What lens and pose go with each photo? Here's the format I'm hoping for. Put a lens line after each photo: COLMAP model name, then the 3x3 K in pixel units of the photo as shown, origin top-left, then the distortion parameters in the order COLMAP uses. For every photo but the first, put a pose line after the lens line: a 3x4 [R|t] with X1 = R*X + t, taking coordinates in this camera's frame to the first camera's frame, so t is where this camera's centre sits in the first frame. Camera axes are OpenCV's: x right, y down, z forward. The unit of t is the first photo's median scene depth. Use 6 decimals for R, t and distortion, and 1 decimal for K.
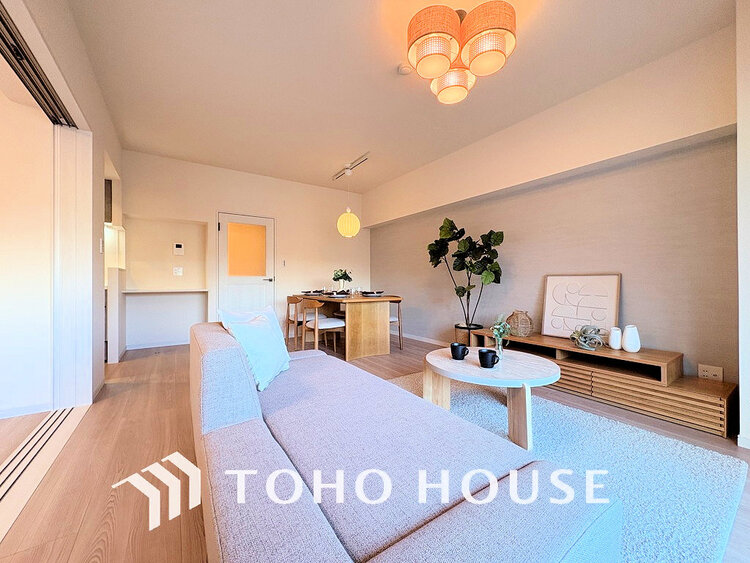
lens RADIAL K [[299.4, 0, 375.0], [0, 299.4, 281.5], [0, 0, 1]] dist [-0.000355, -0.000080]
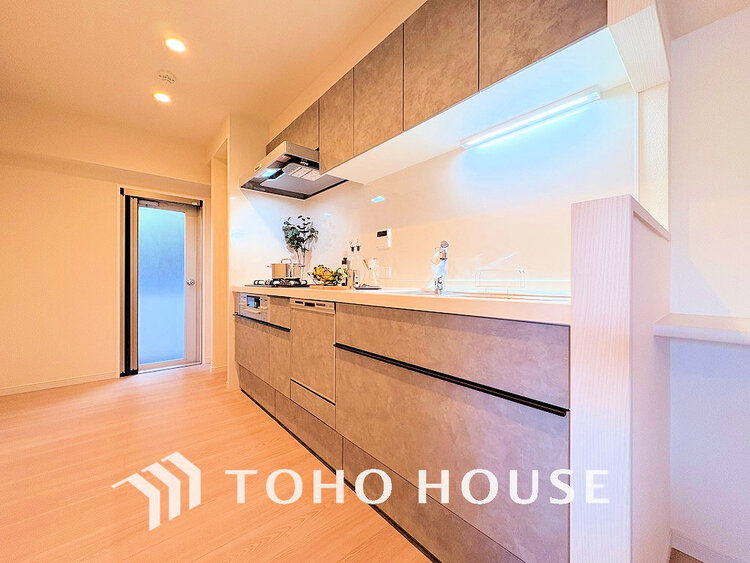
lens RADIAL K [[299.4, 0, 375.0], [0, 299.4, 281.5], [0, 0, 1]] dist [-0.000355, -0.000080]
pose [[0.420321, 0.001898, -0.907373, -0.702645], [-0.000895, 0.999998, 0.001677, -0.004058], [0.907375, 0.000108, 0.420322, 0.680215]]
